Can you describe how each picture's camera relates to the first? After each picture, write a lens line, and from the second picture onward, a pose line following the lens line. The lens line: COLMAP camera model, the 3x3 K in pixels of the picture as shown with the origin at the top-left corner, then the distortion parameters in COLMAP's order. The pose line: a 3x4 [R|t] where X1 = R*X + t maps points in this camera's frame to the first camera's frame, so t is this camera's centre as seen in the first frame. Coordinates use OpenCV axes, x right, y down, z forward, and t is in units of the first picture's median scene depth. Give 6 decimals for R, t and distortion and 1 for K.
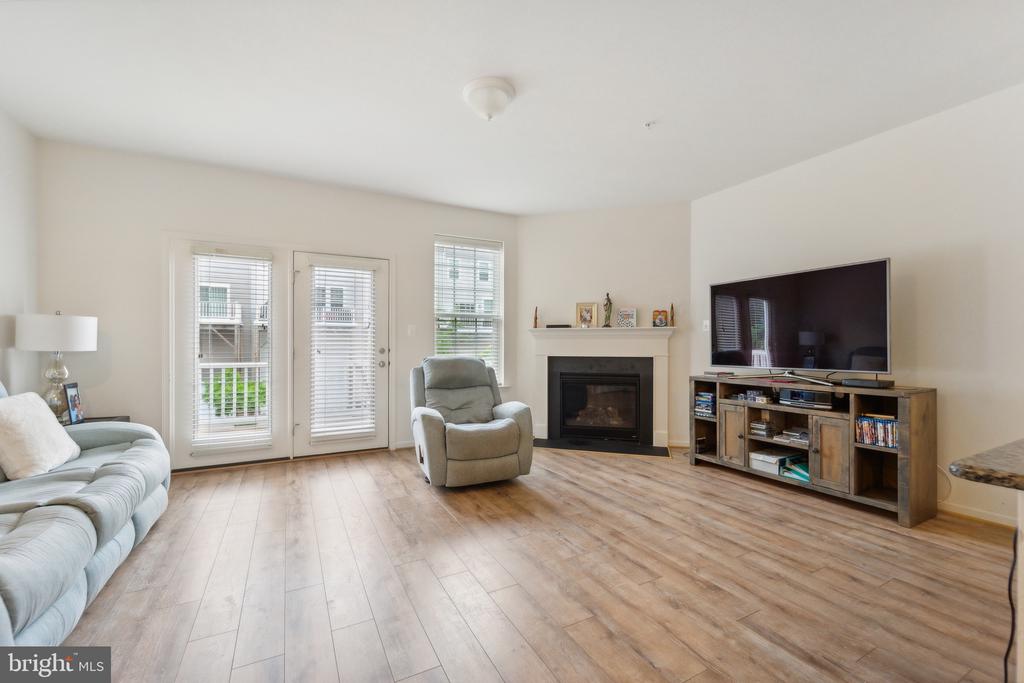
lens RADIAL K [[419.2, 0, 506.3], [0, 419.2, 347.6], [0, 0, 1]] dist [0.003756, 0.000057]
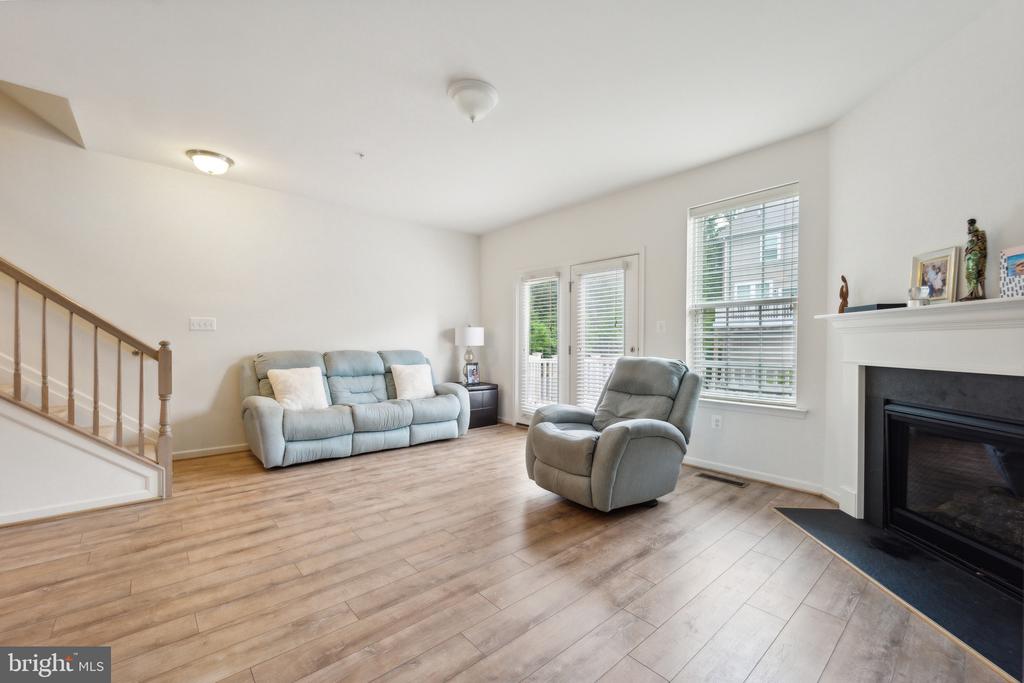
lens RADIAL K [[419.2, 0, 520.1], [0, 419.2, 346.0], [0, 0, 1]] dist [0.003756, 0.000057]
pose [[0.244368, 0.007704, -0.969652, 0.641223], [-0.013327, 0.999901, 0.004586, -0.000675], [0.969591, 0.011802, 0.244446, 0.564724]]
